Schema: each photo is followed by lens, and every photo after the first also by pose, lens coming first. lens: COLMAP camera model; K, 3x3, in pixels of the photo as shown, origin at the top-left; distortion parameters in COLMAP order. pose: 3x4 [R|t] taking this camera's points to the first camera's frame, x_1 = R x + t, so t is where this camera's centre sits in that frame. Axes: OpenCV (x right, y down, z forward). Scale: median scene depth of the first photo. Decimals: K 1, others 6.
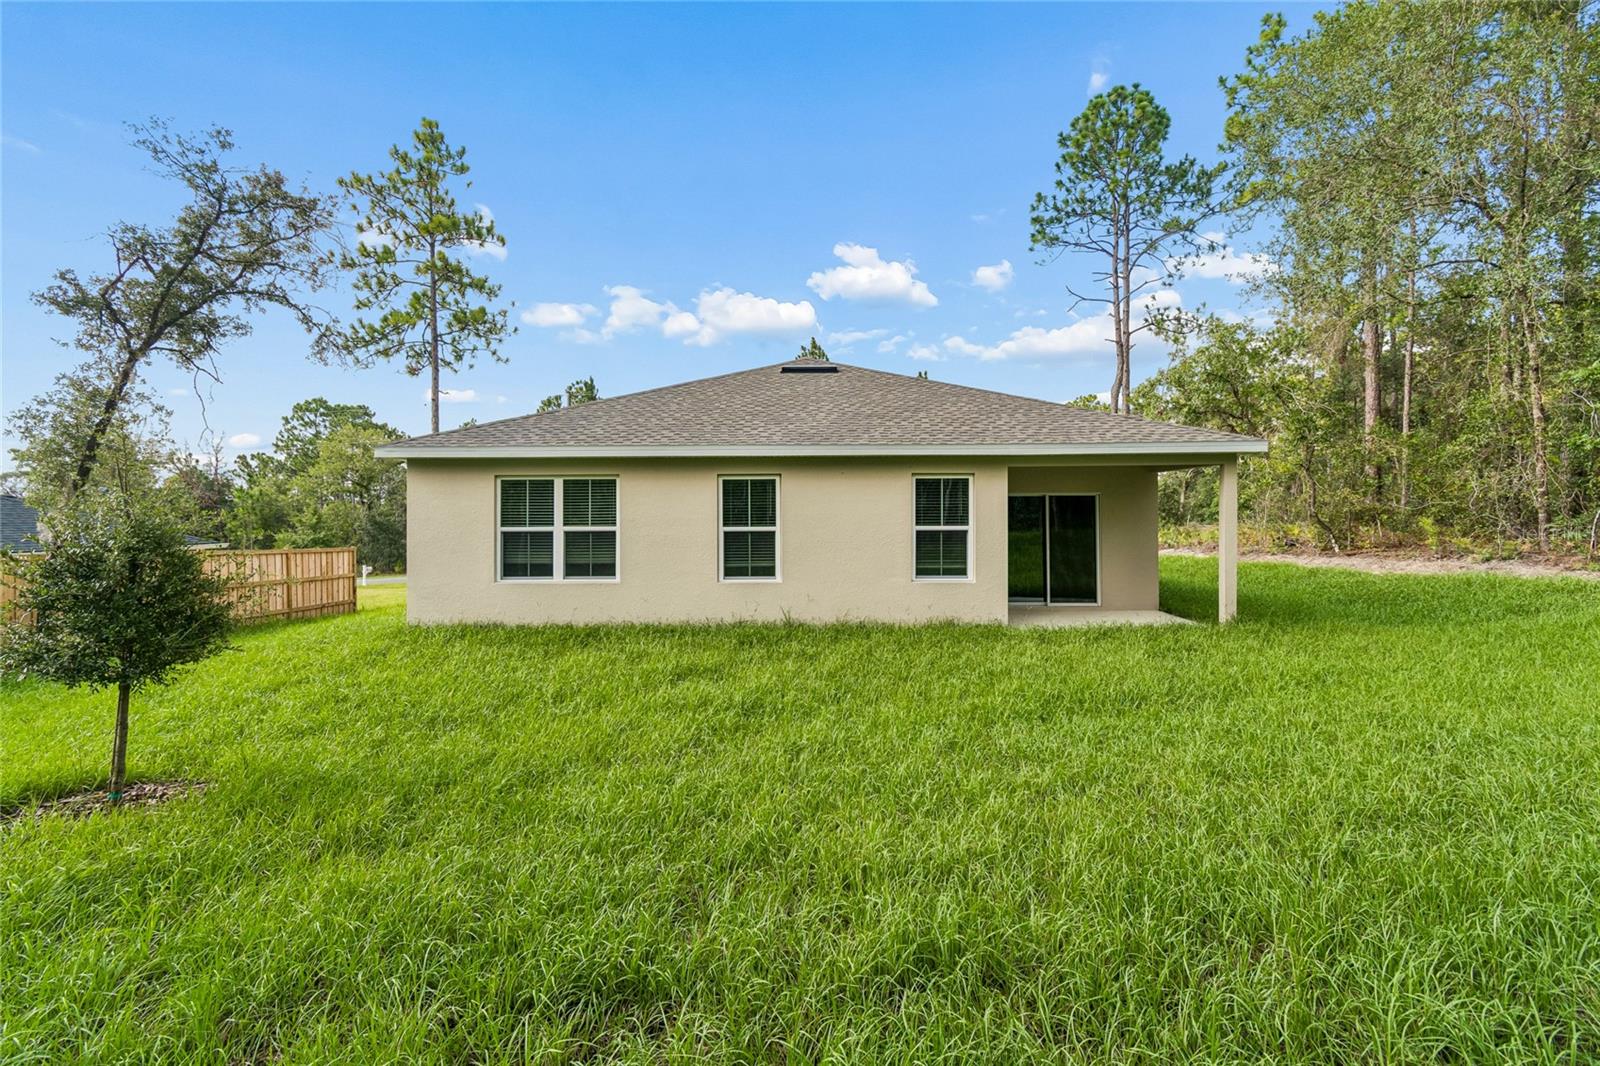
lens RADIAL K [[708.9, 0, 812.9], [0, 708.9, 528.4], [0, 0, 1]] dist [0.008482, -0.003864]
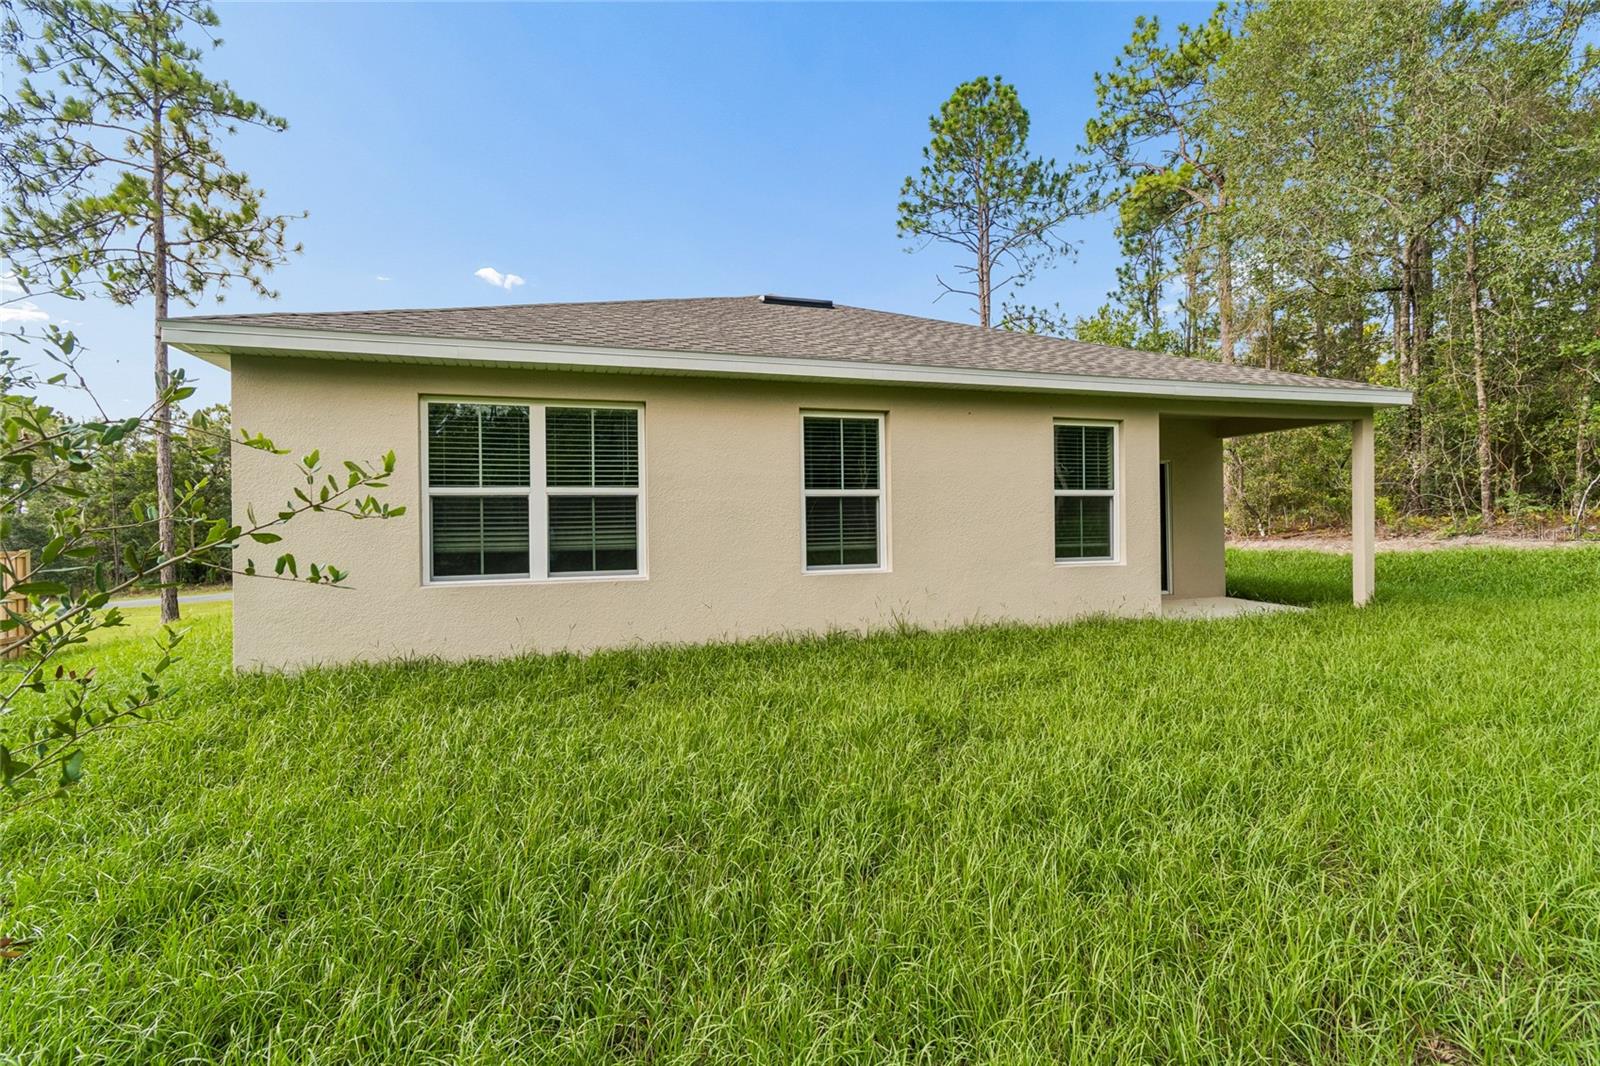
lens RADIAL K [[708.9, 0, 787.0], [0, 708.9, 534.4], [0, 0, 1]] dist [0.008482, -0.003864]
pose [[0.958476, -0.013860, 0.284835, -0.255654], [0.016900, 0.999823, -0.008218, 0.034416], [-0.284671, 0.012691, 0.958541, 0.295142]]
